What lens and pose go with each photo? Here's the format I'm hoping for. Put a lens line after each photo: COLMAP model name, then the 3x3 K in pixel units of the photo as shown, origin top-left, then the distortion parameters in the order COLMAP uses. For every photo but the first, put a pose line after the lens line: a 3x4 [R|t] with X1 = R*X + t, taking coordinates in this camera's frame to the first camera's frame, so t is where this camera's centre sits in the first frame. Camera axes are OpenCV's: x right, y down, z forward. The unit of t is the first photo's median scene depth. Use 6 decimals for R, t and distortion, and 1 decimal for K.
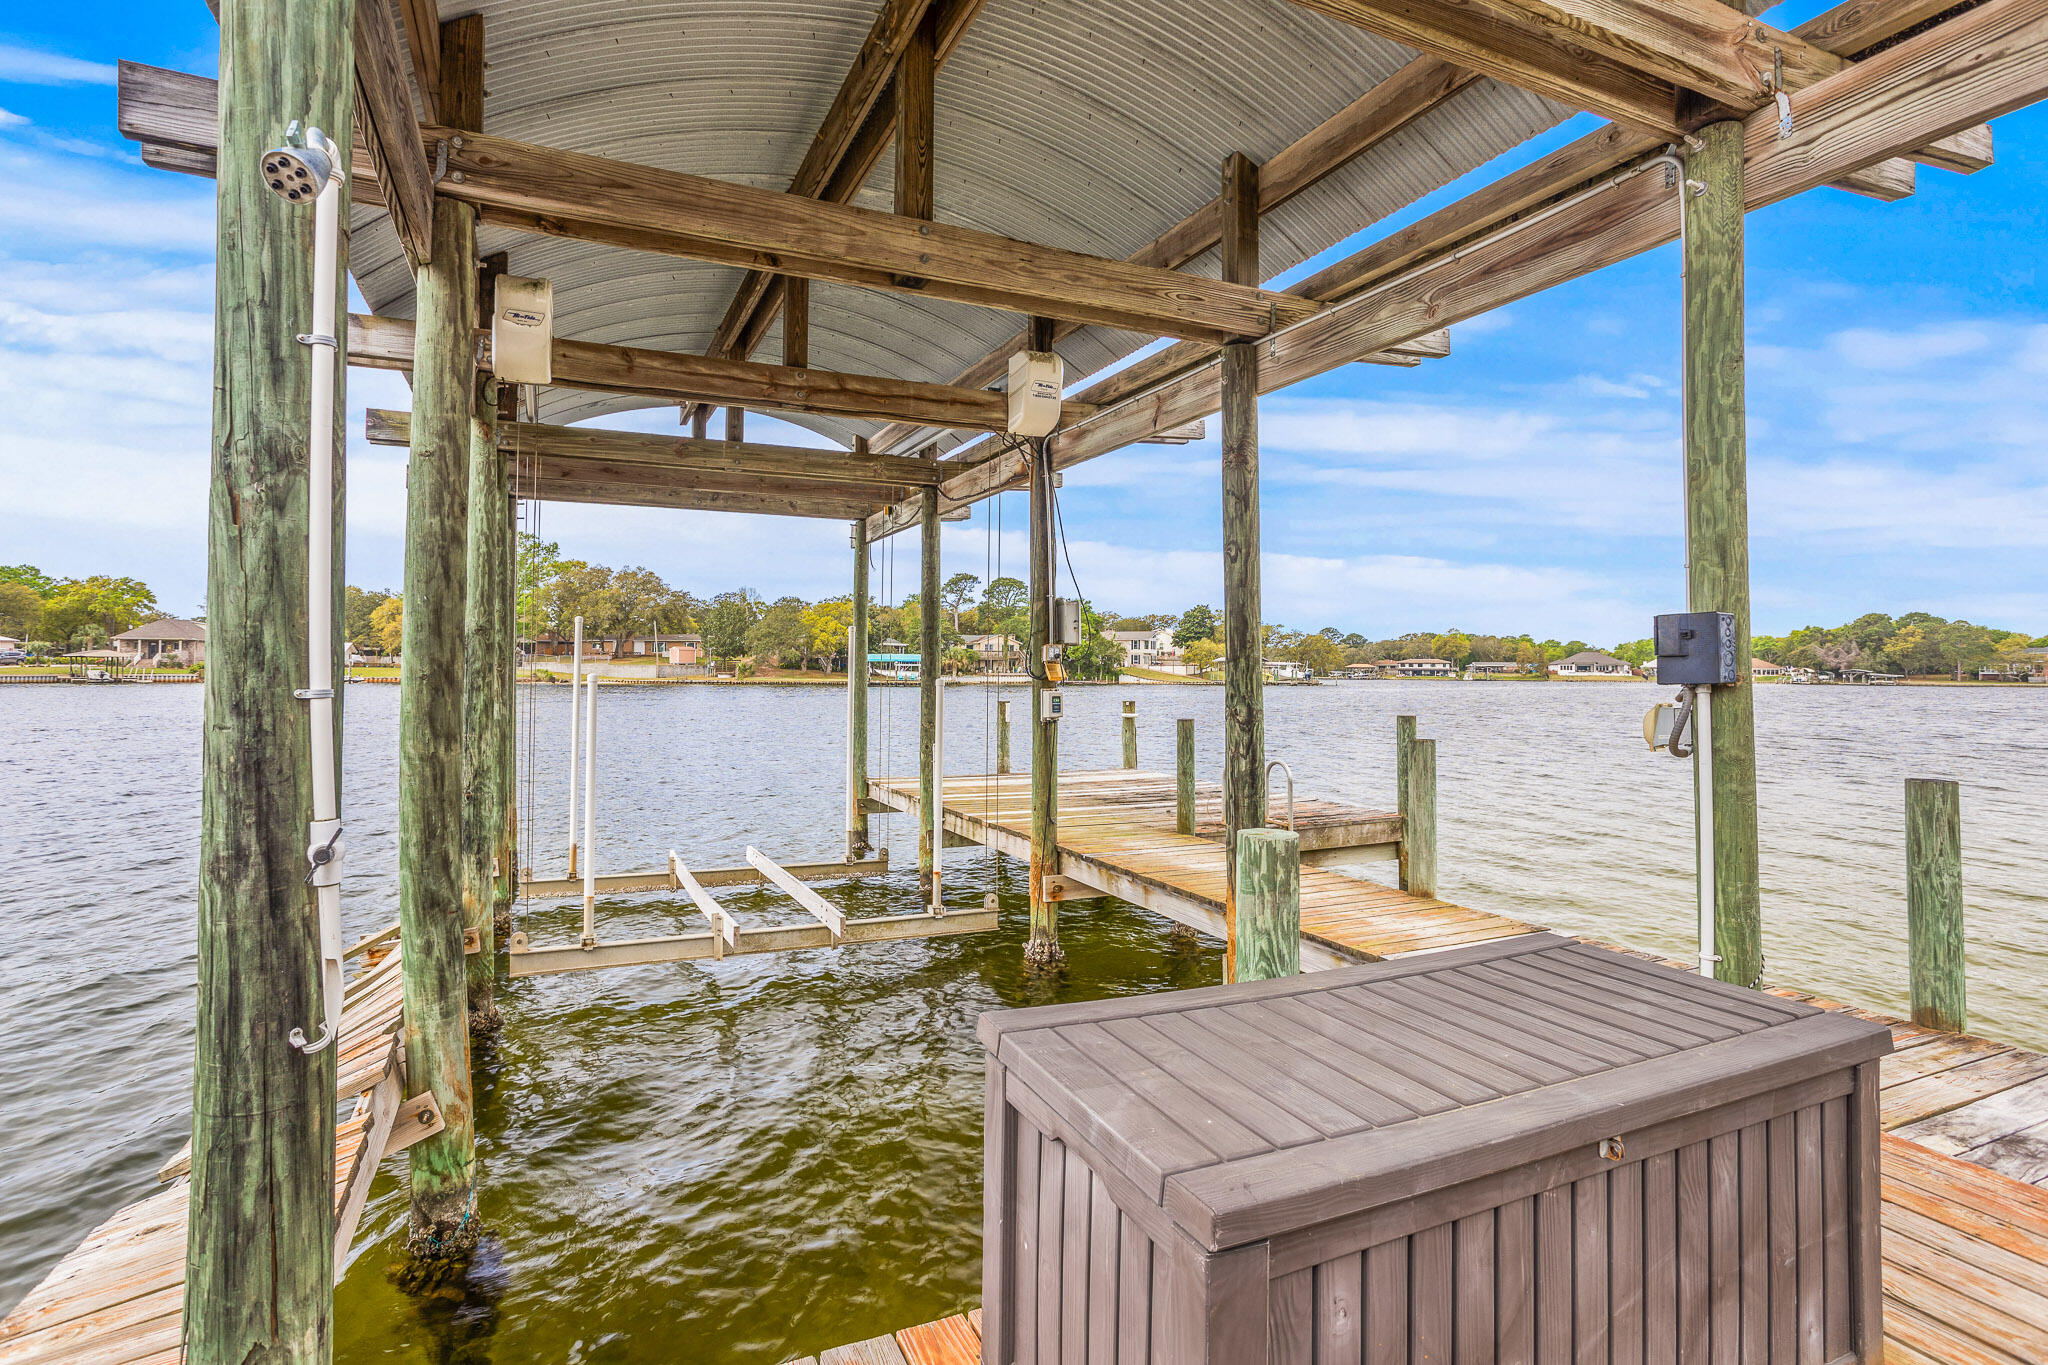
lens RADIAL K [[1014.2, 0, 1003.2], [0, 1014.2, 640.9], [0, 0, 1]] dist [-0.052058, 0.035017]
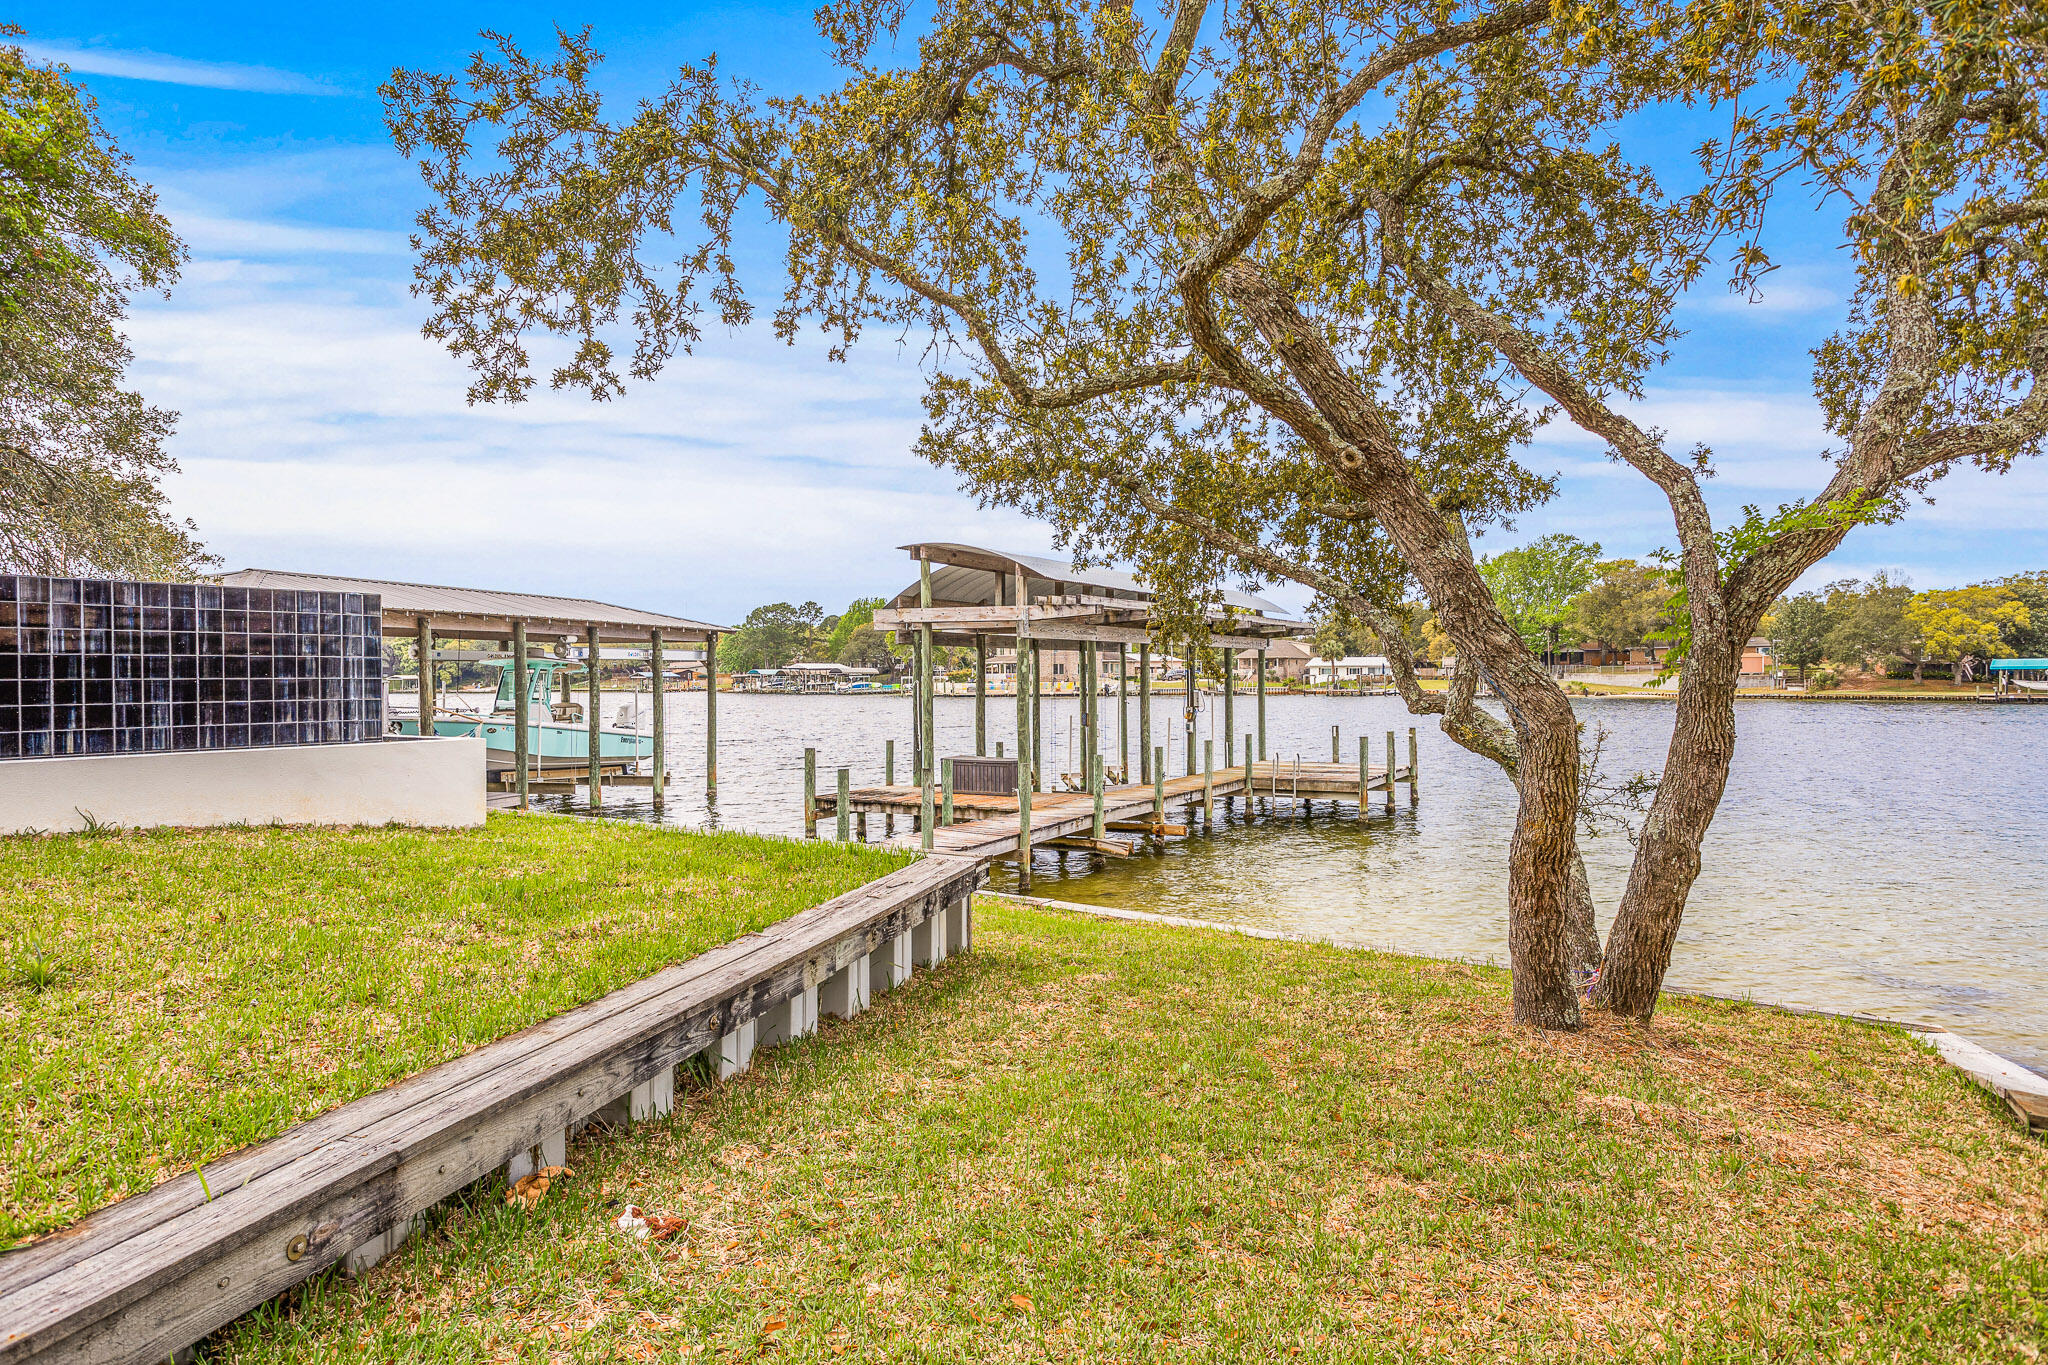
lens RADIAL K [[1195.9, 0, 1024.0], [0, 1195.9, 682.5], [0, 0, 1]] dist [-0.033380, 0.039339]
pose [[0.589634, -0.003538, -0.807663, 0.124041], [0.031530, 0.999329, 0.018641, -0.007060], [0.807055, -0.036457, 0.589349, -0.068432]]
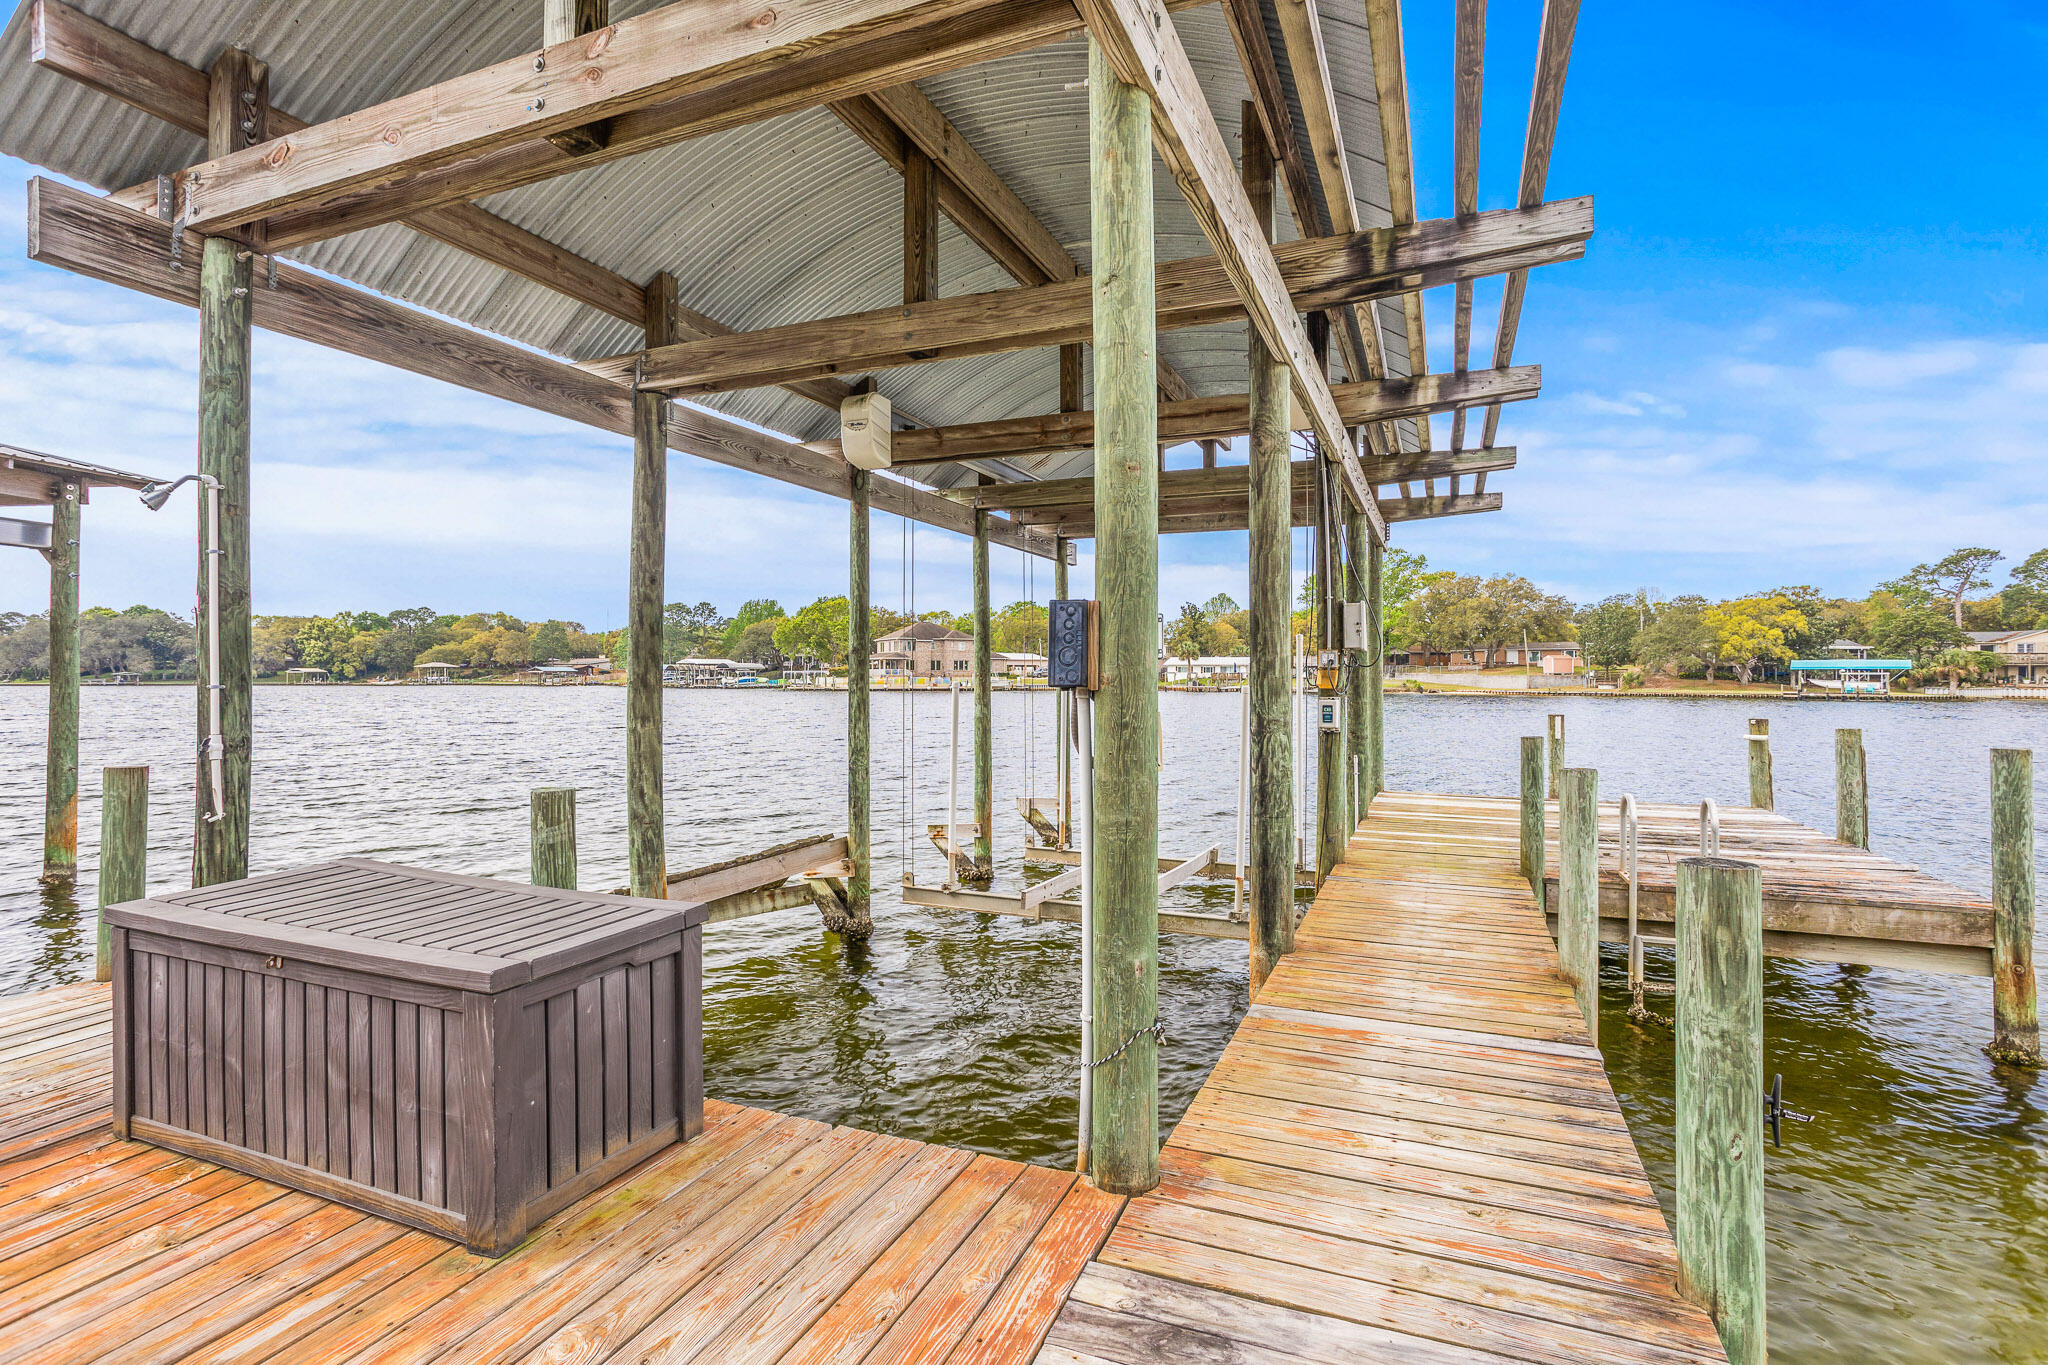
lens RADIAL K [[1009.4, 0, 1016.7], [0, 1009.4, 671.8], [0, 0, 1]] dist [-0.048696, 0.032249]
pose [[0.673837, -0.007030, -0.738847, 0.025960], [0.021853, 0.999707, 0.010418, 0.000381], [0.738557, -0.023166, 0.673793, 0.008052]]
